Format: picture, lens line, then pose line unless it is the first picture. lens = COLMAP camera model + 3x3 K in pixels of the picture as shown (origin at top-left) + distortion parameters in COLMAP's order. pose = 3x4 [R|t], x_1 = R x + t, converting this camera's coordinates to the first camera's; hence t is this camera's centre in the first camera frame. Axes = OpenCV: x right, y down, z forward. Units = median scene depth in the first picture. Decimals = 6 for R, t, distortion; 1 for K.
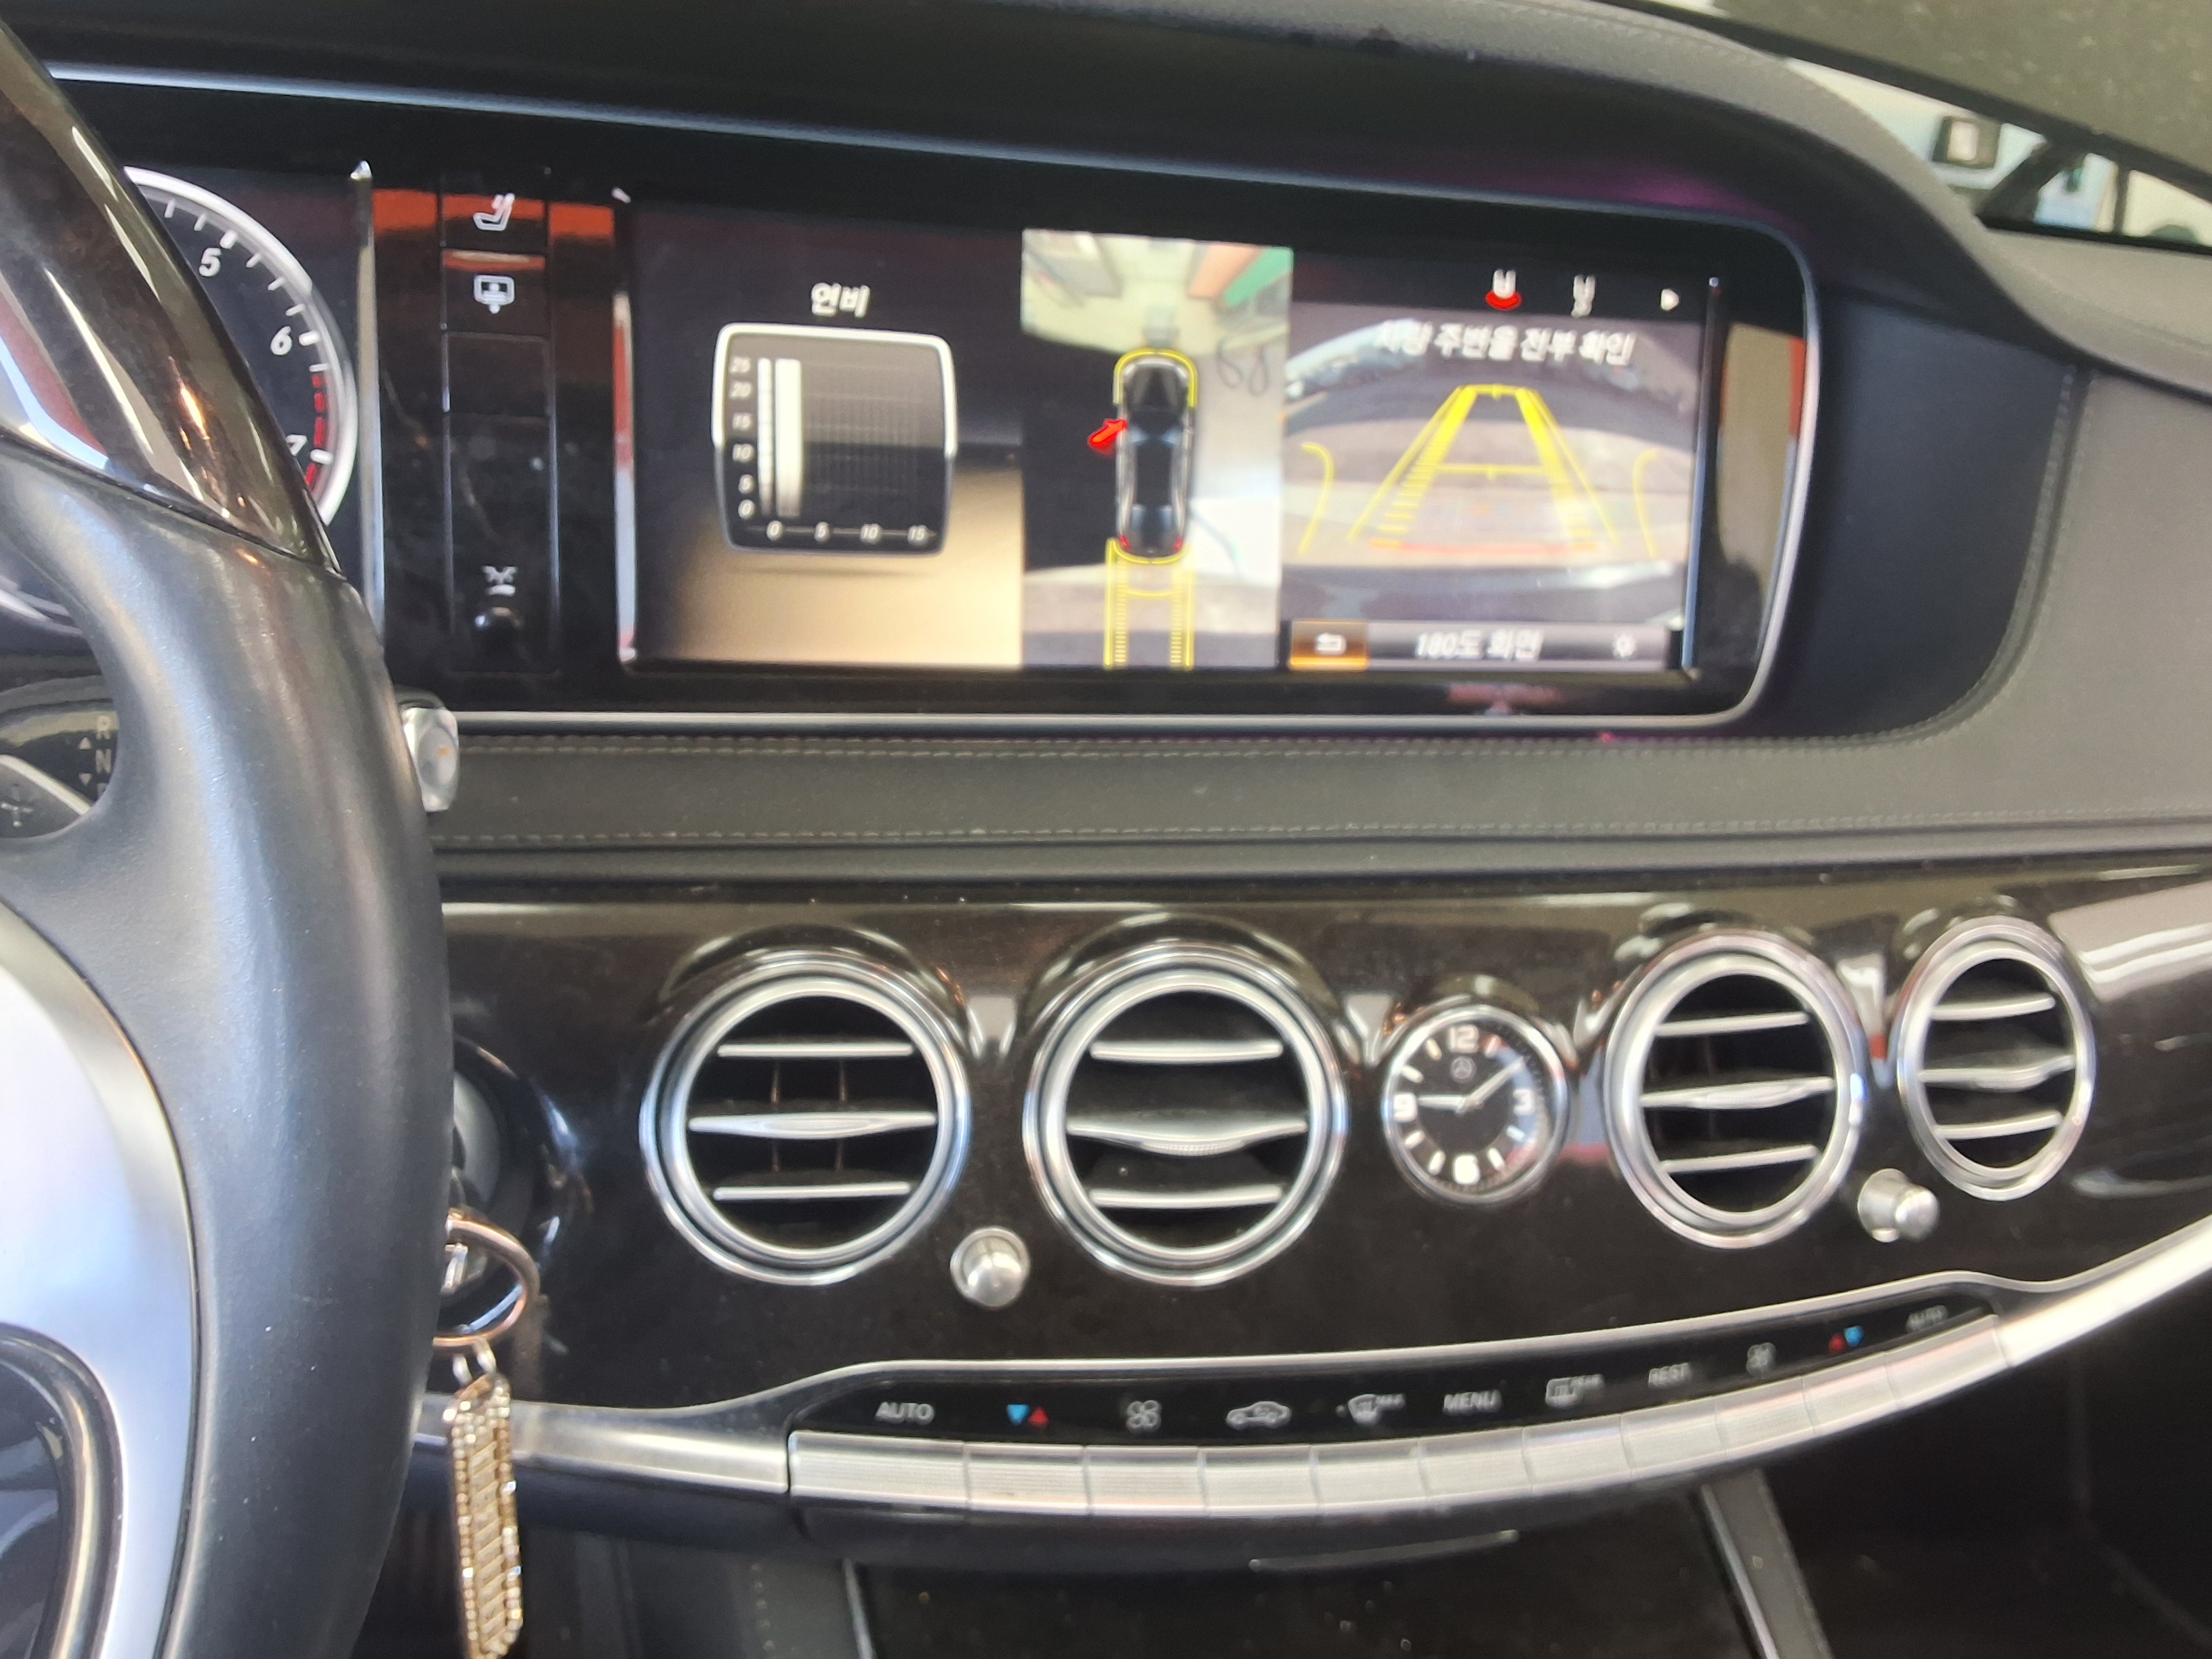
lens RADIAL K [[1787.9, 0, 1096.2], [0, 1787.9, 840.7], [0, 0, 1]] dist [0.056317, -0.051527]
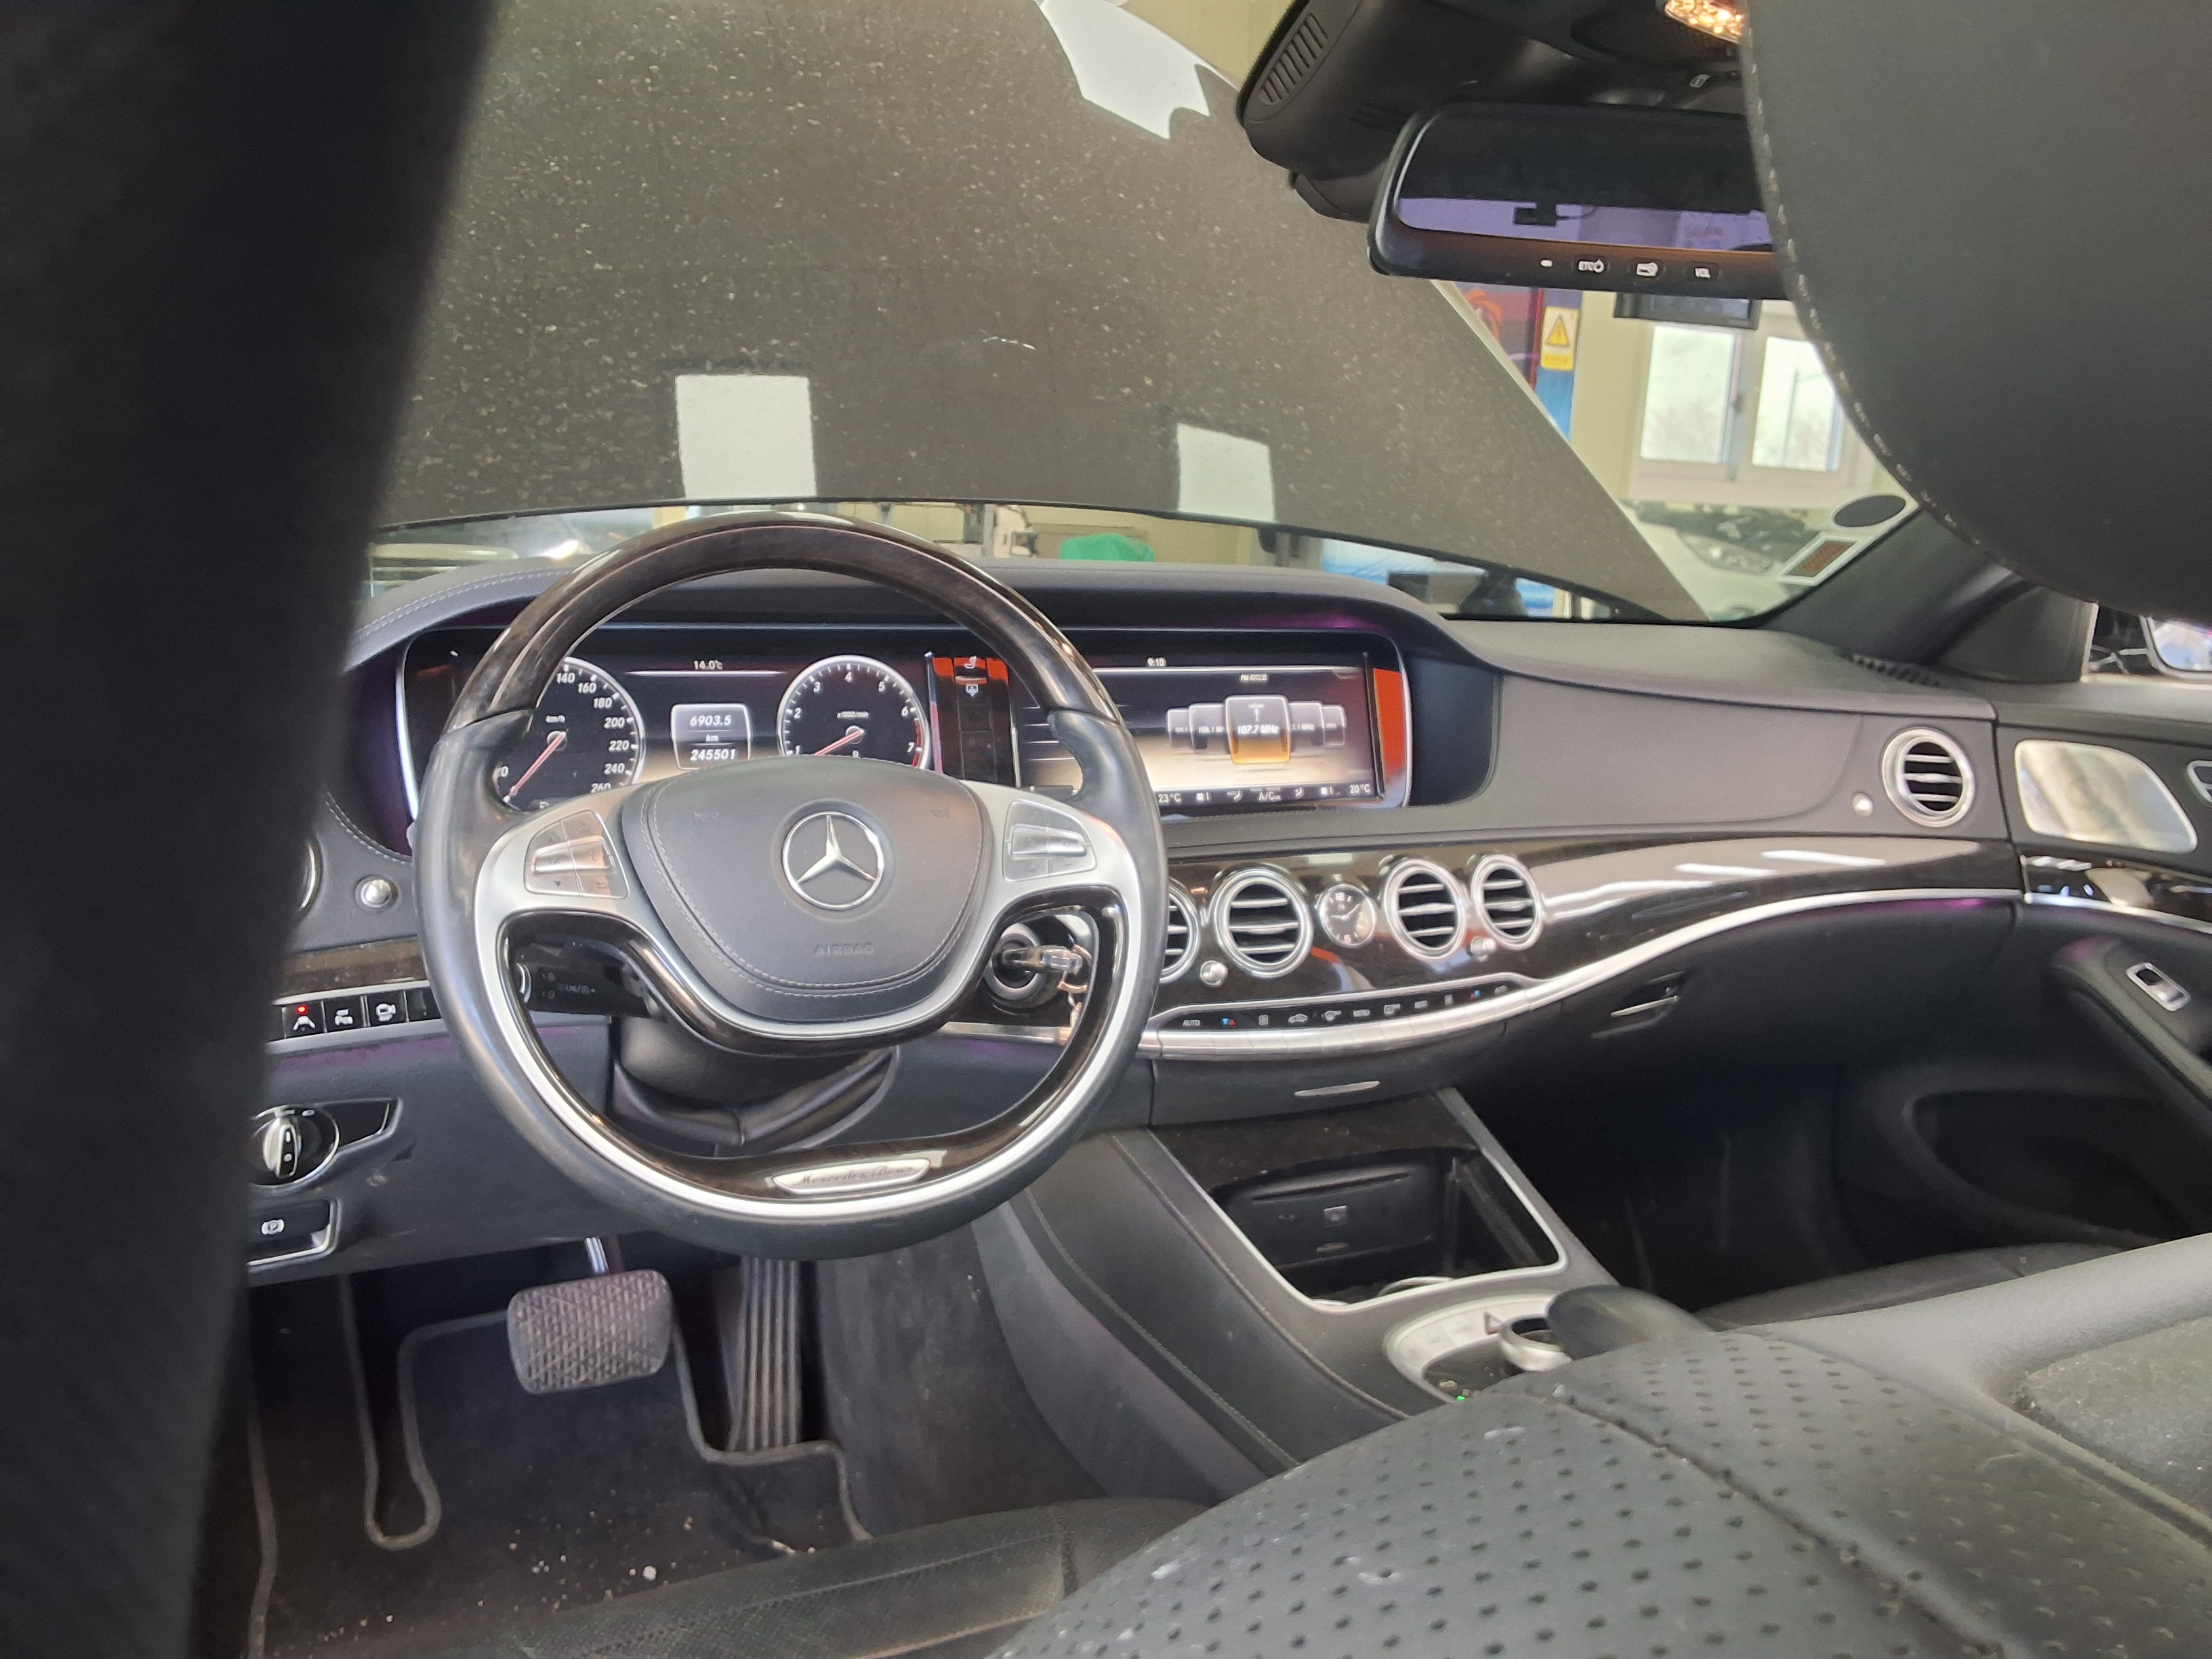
lens RADIAL K [[1787.9, 0, 1086.6], [0, 1787.9, 831.7], [0, 0, 1]] dist [0.056317, -0.051527]
pose [[0.975439, -0.091891, 0.200185, -0.819517], [0.130198, 0.973597, -0.187504, 0.518901], [-0.177670, 0.208963, 0.961649, -1.884525]]
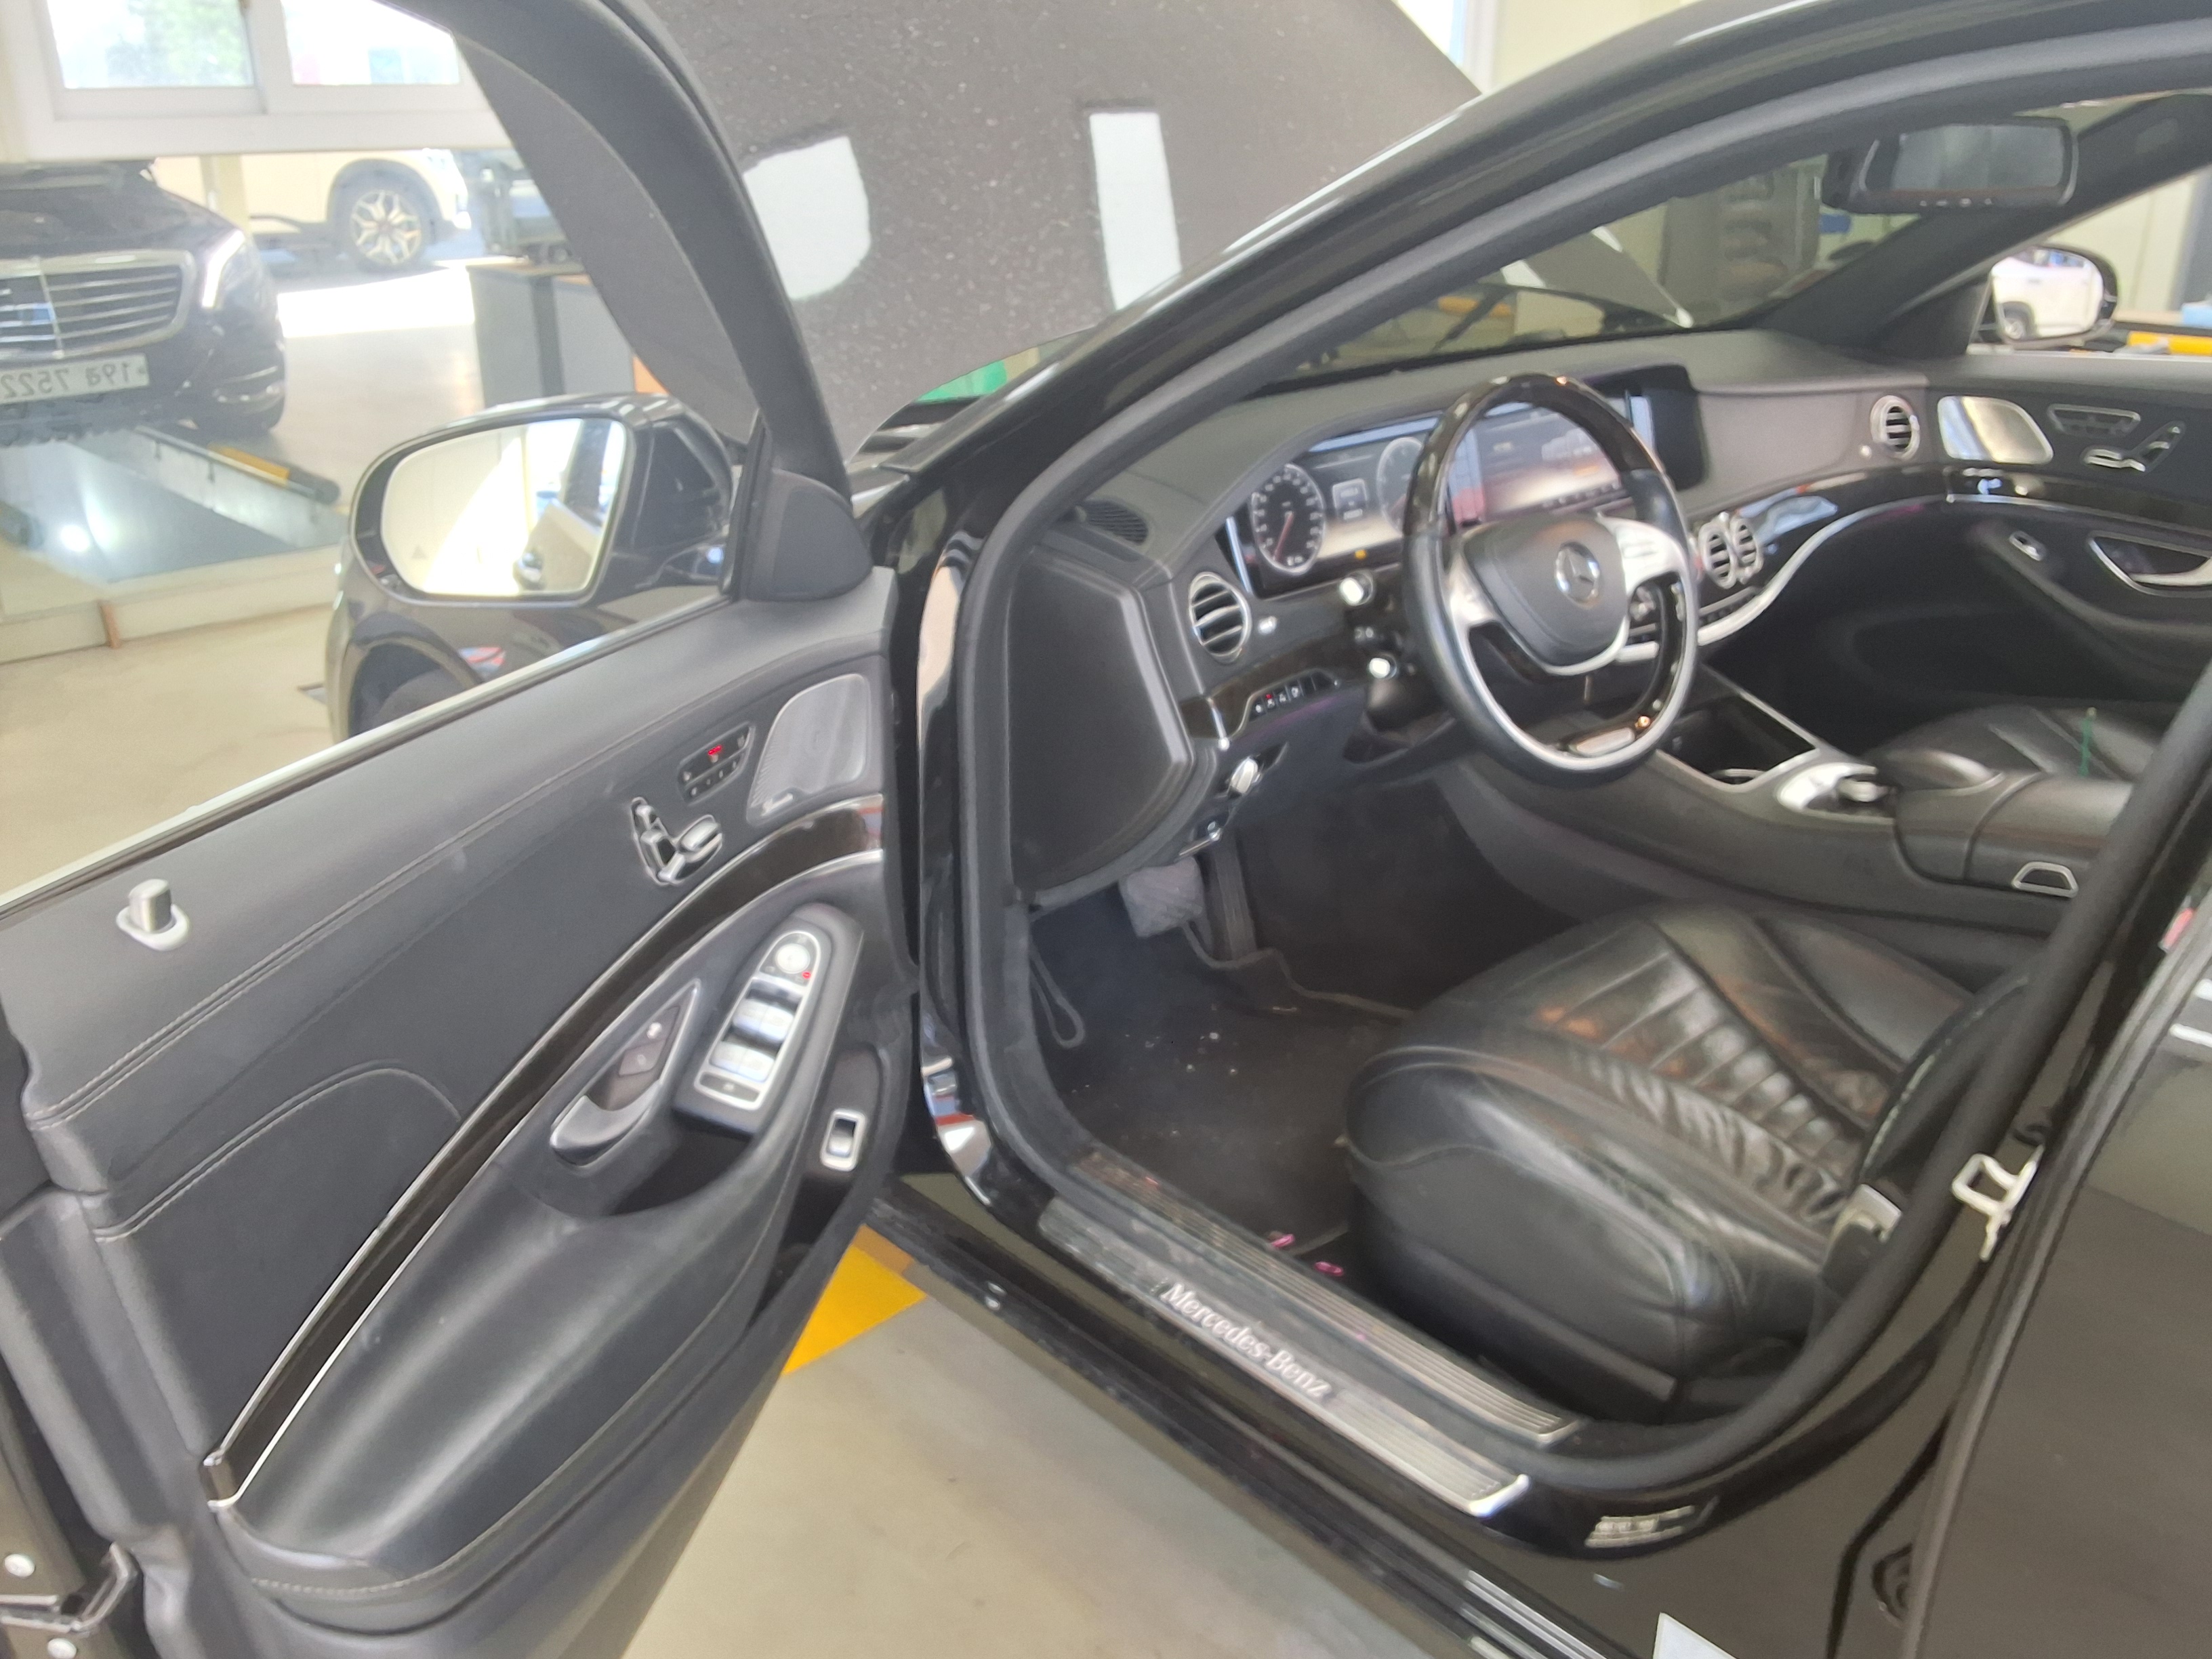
lens RADIAL K [[1787.9, 0, 1087.1], [0, 1787.9, 832.7], [0, 0, 1]] dist [0.056317, -0.051527]
pose [[0.877447, -0.275071, 0.392966, -3.650298], [0.271942, 0.960125, 0.064861, 0.051257], [-0.395138, 0.049952, 0.917263, -3.035578]]
